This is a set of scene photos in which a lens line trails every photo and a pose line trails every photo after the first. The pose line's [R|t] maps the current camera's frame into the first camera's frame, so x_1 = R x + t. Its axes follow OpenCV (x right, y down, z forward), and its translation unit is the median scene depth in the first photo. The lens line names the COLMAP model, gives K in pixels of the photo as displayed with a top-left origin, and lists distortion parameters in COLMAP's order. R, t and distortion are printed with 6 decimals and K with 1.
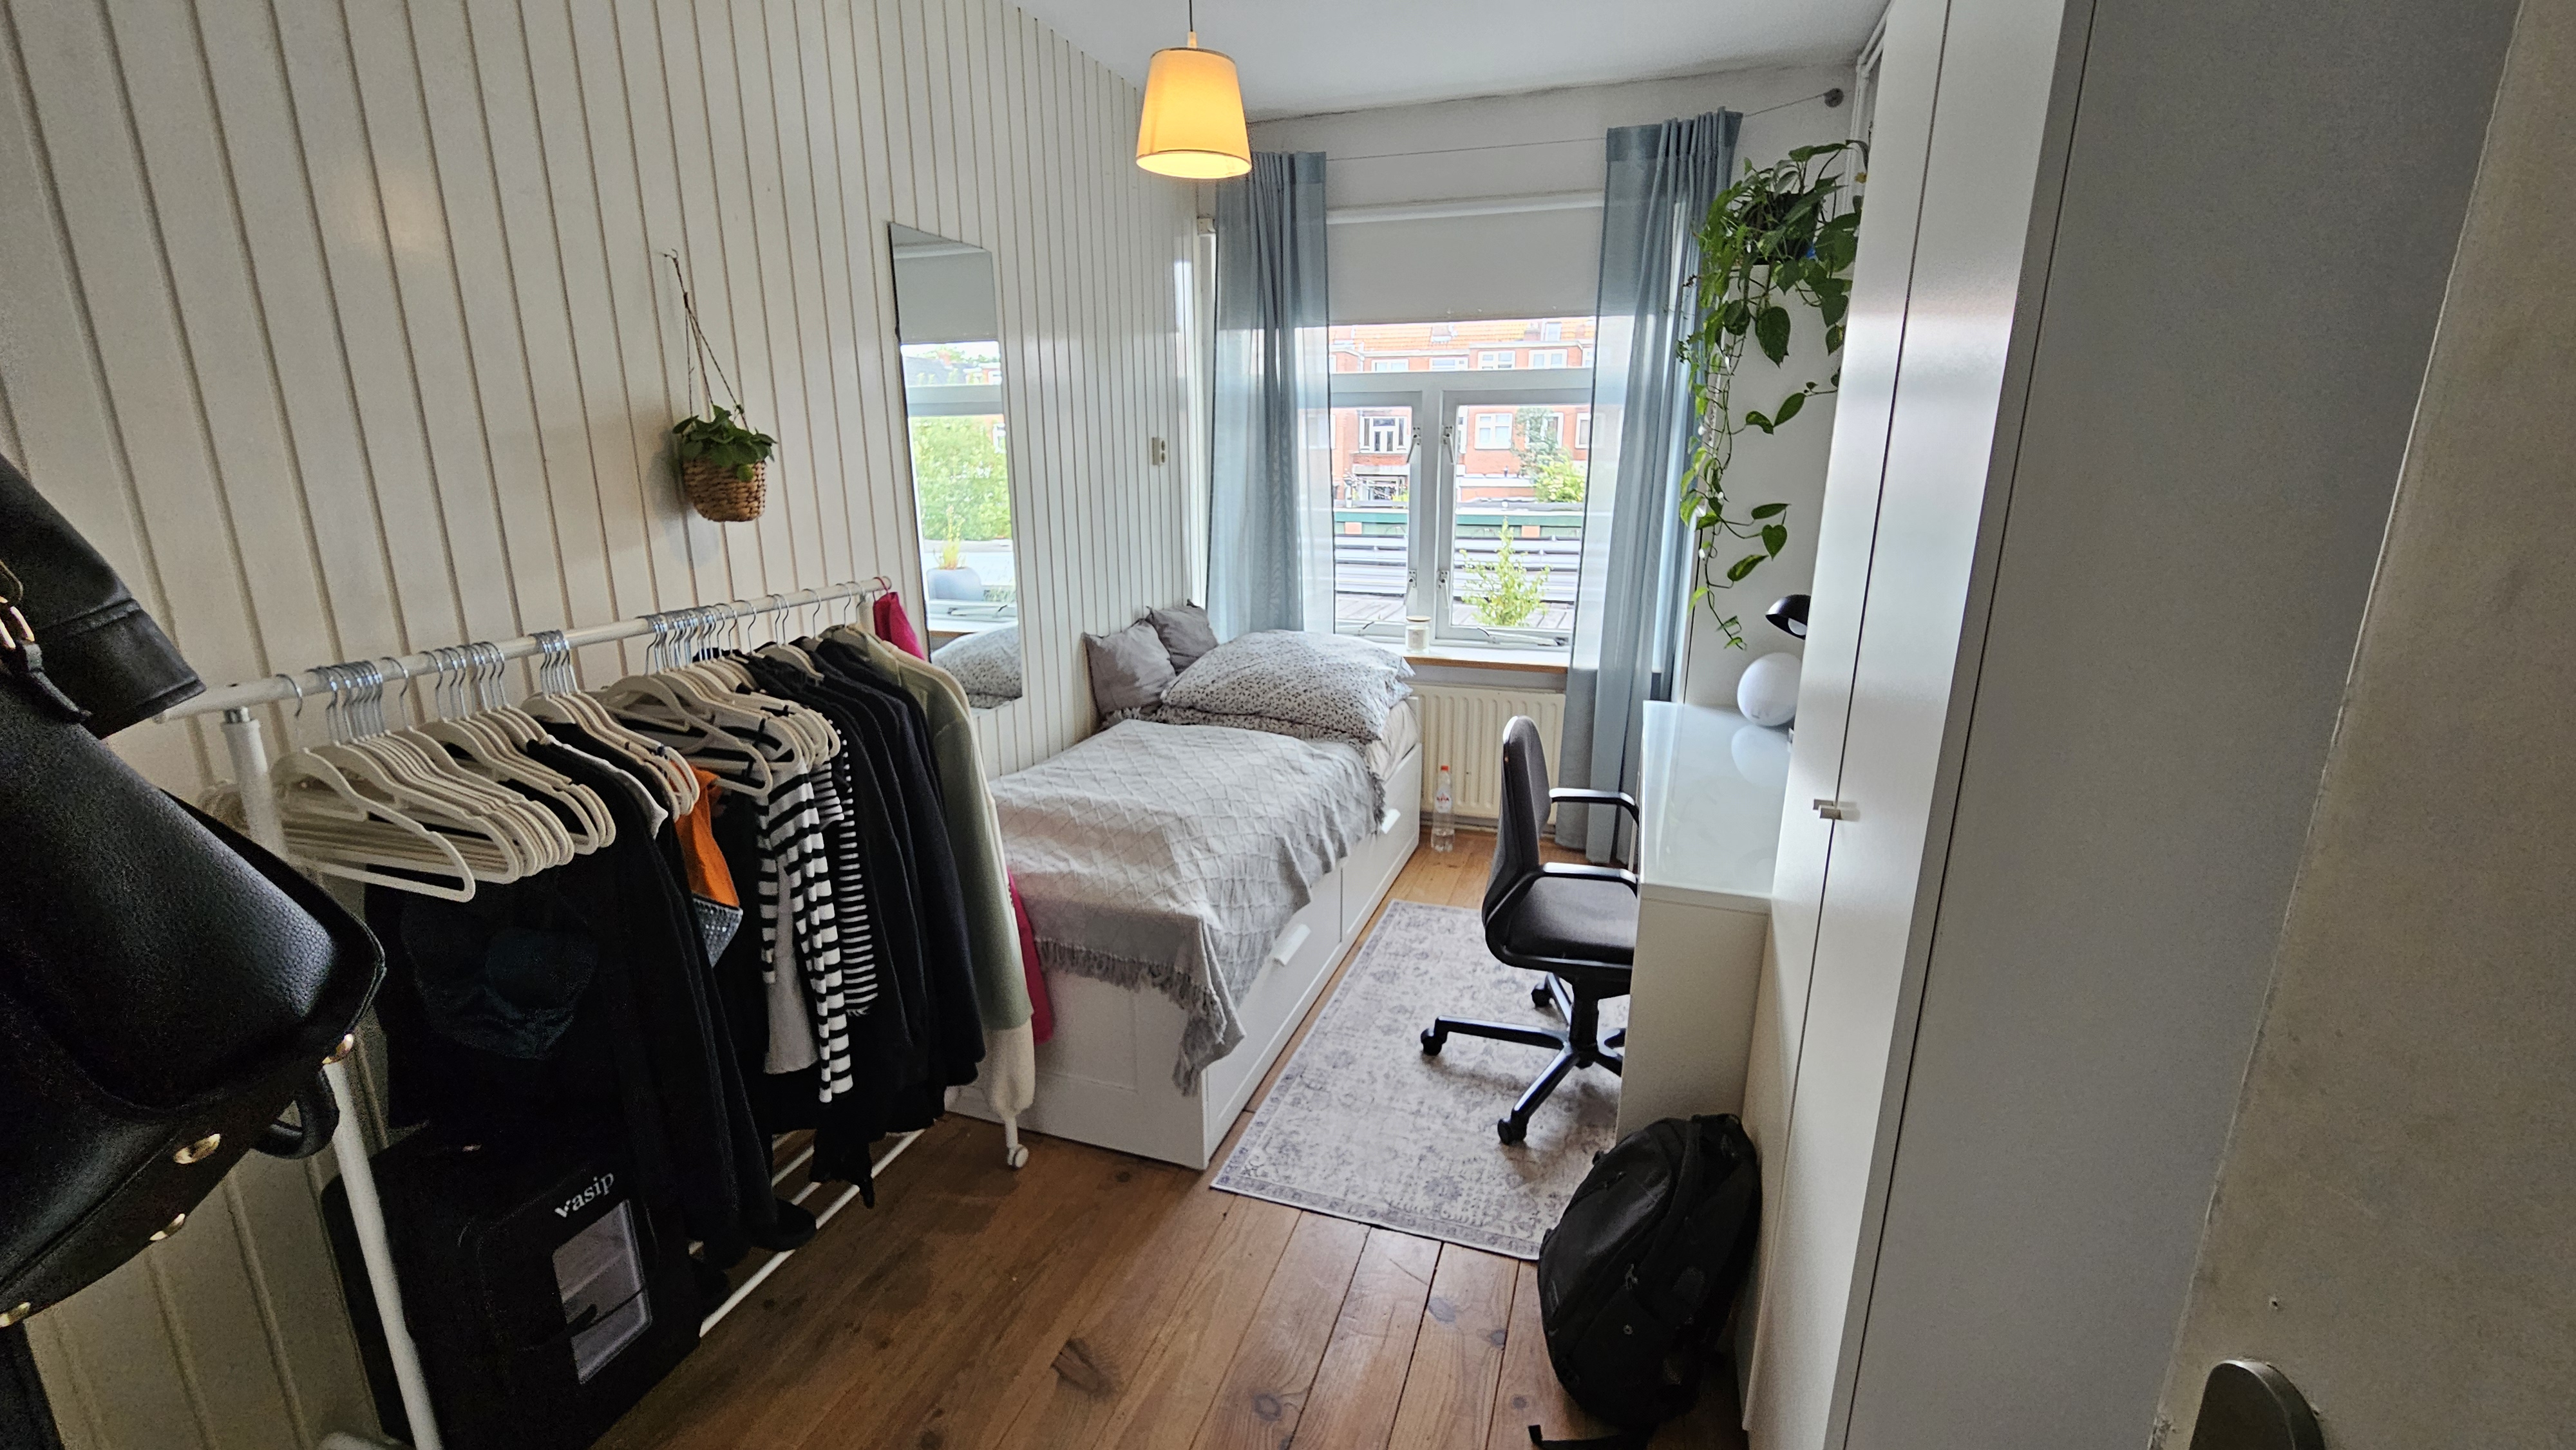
lens RADIAL K [[1071.1, 0, 1292.0], [0, 1071.1, 731.1], [0, 0, 1]] dist [-0.000432, 0.000148]
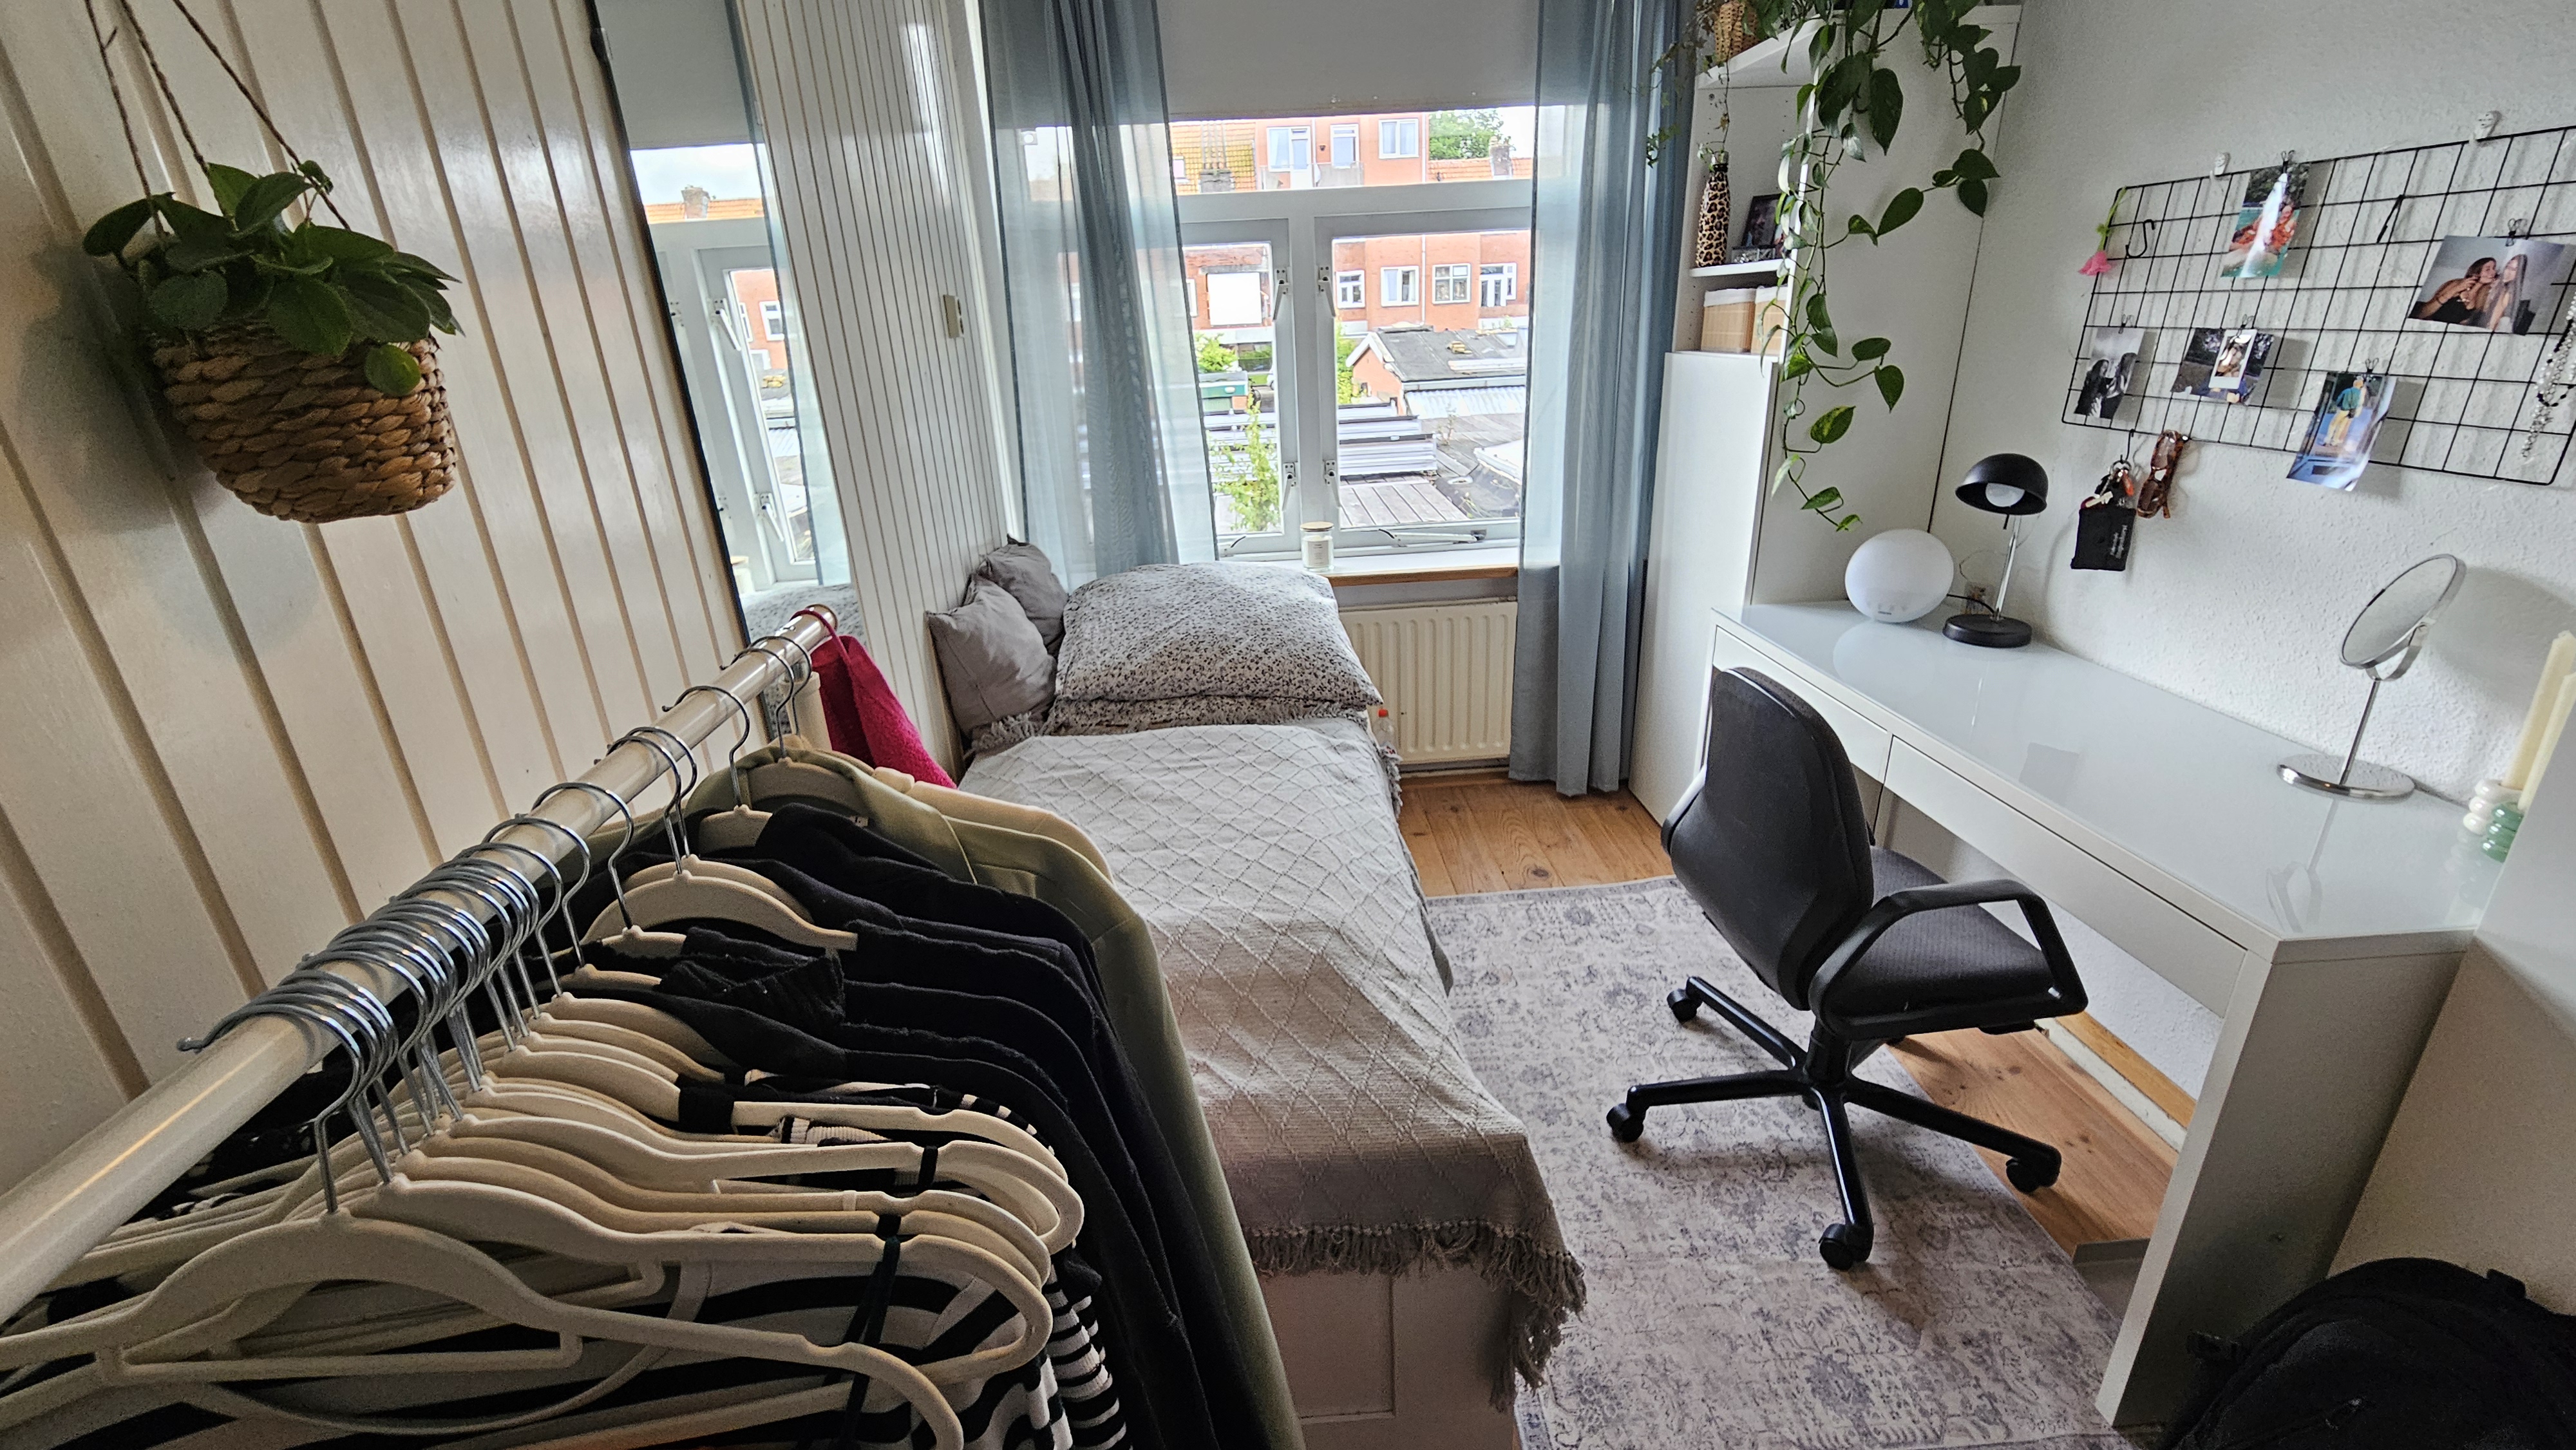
lens RADIAL K [[1071.1, 0, 1292.0], [0, 1071.1, 731.1], [0, 0, 1]] dist [-0.000432, 0.000148]
pose [[0.930479, -0.172066, 0.323424, -0.233997], [0.137086, 0.982232, 0.128169, -0.082775], [-0.339731, -0.074921, 0.937534, 0.359733]]
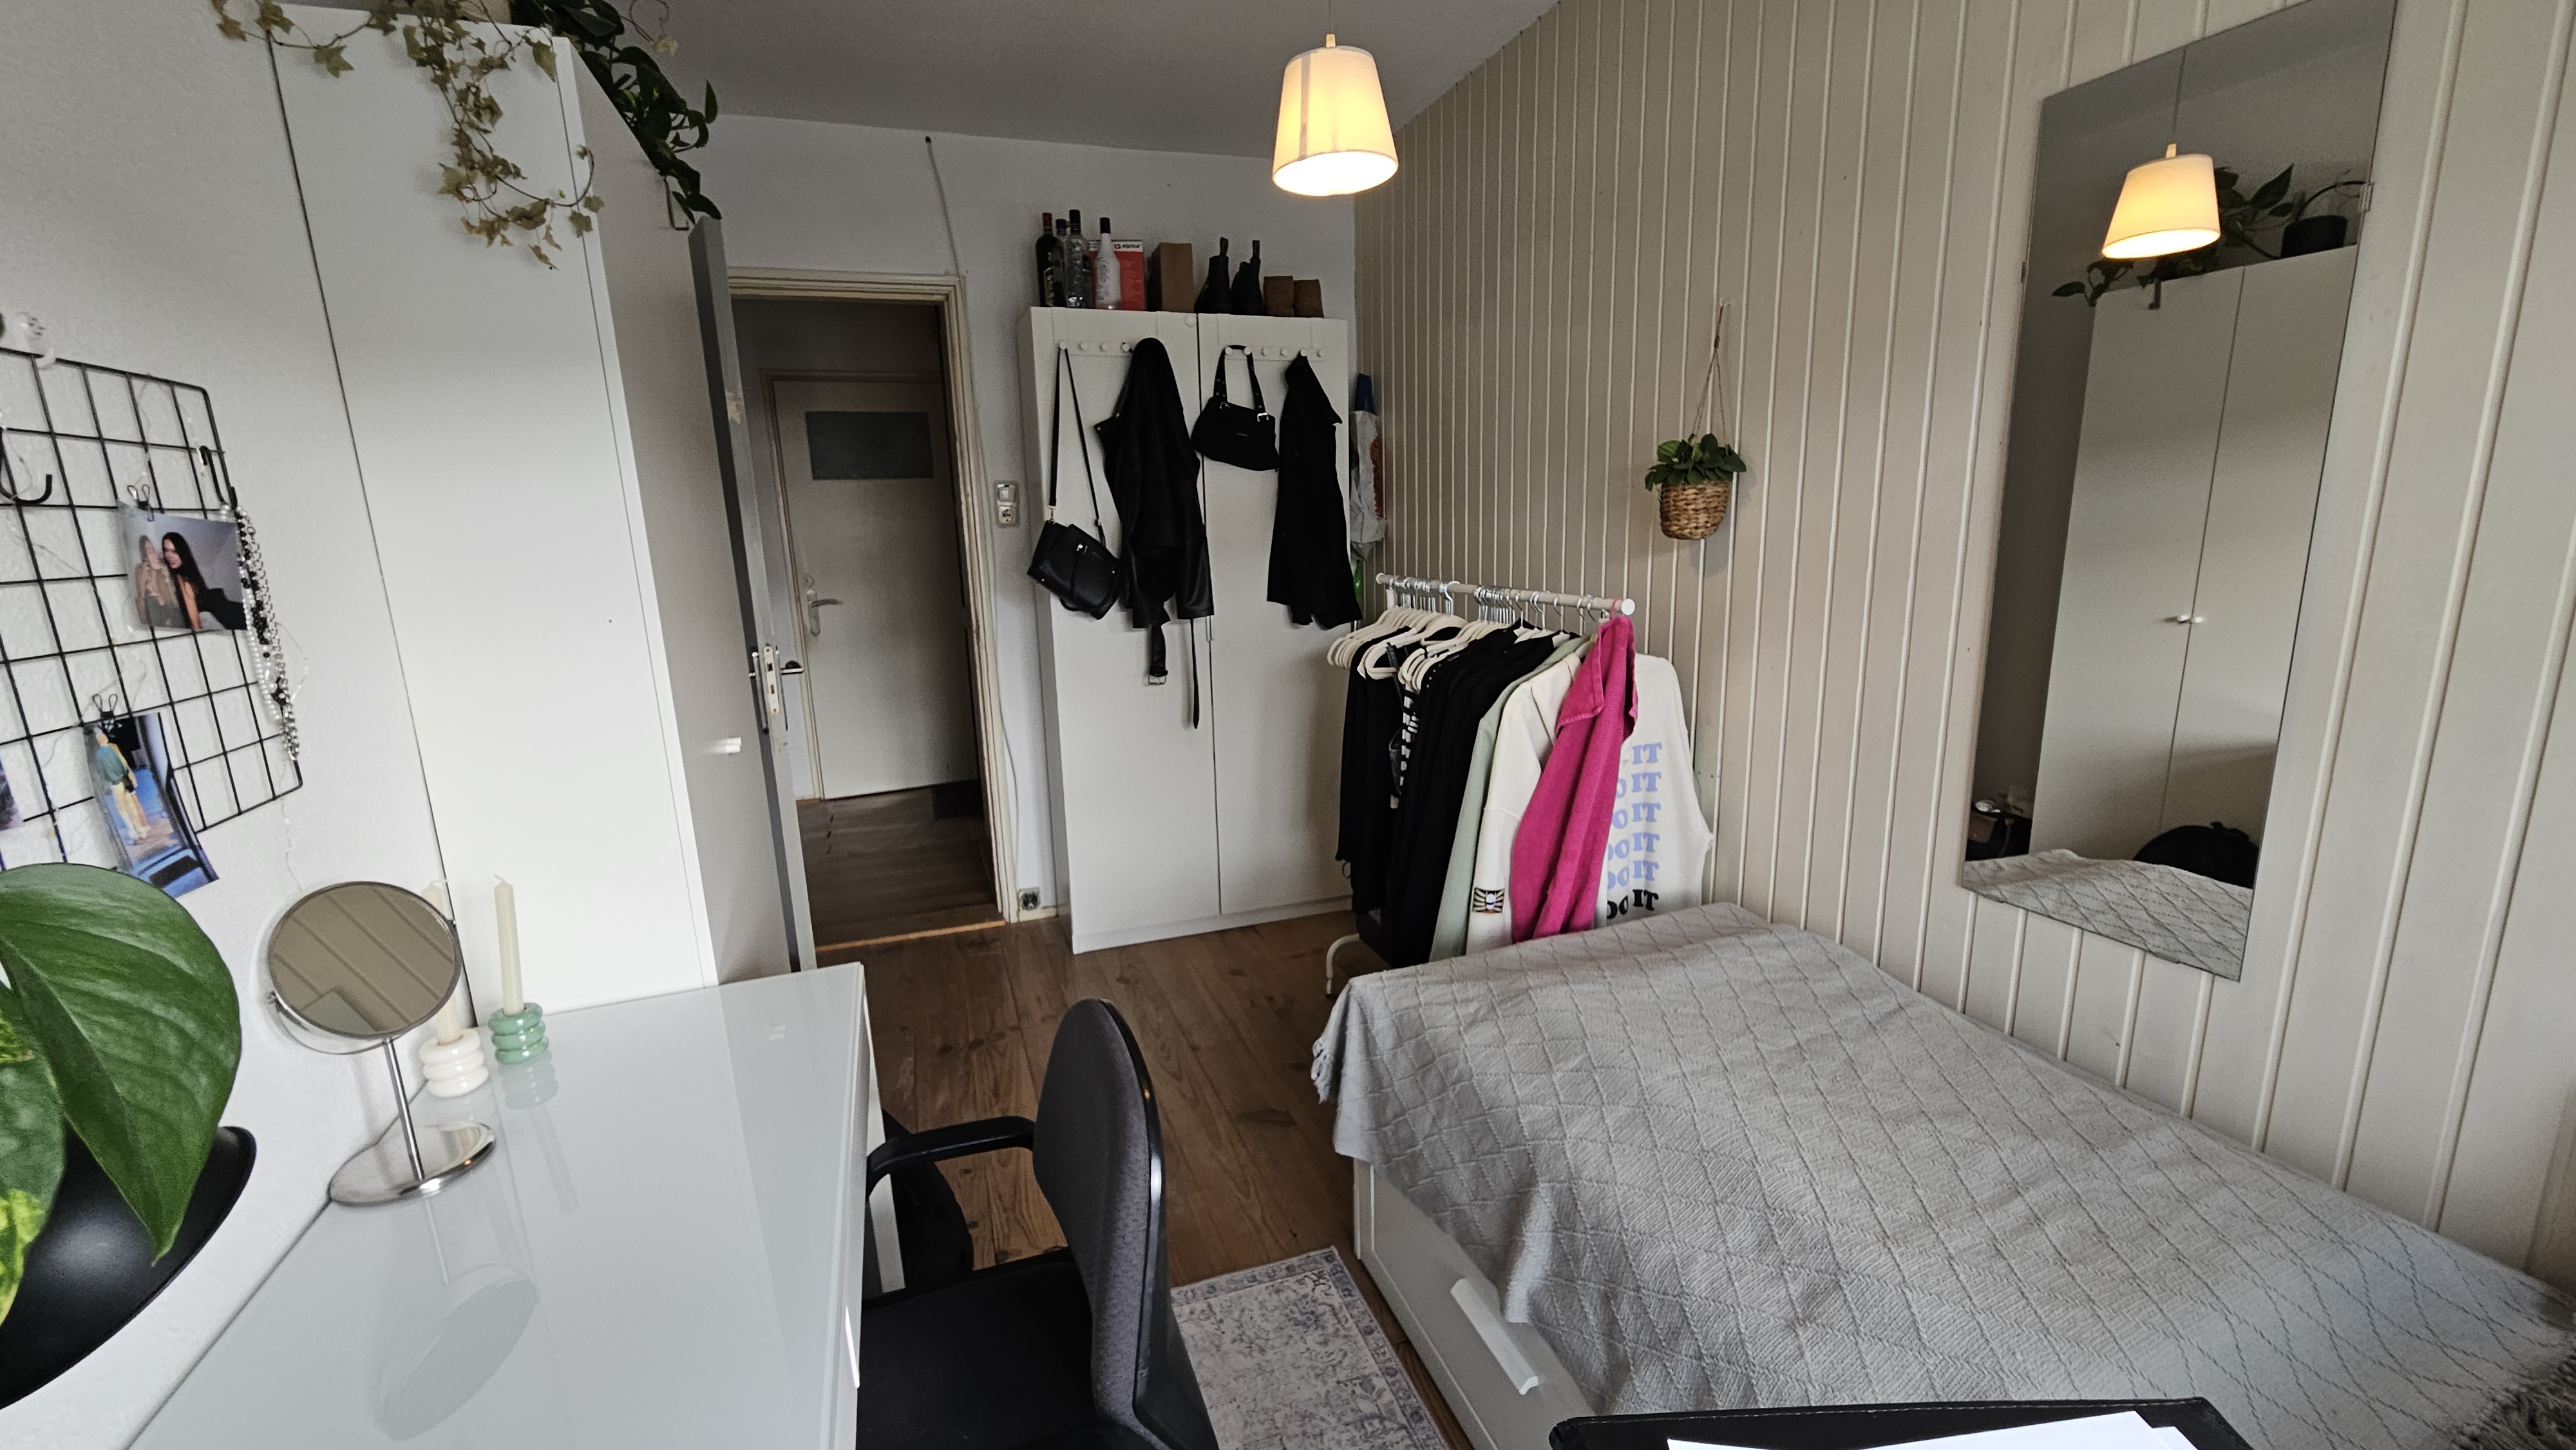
lens RADIAL K [[1071.1, 0, 1292.0], [0, 1071.1, 731.1], [0, 0, 1]] dist [-0.000432, 0.000148]
pose [[-0.783303, 0.149607, -0.603369, 0.325866], [-0.132452, 0.908154, 0.397131, -0.259314], [0.607365, 0.390992, -0.691544, 1.034445]]
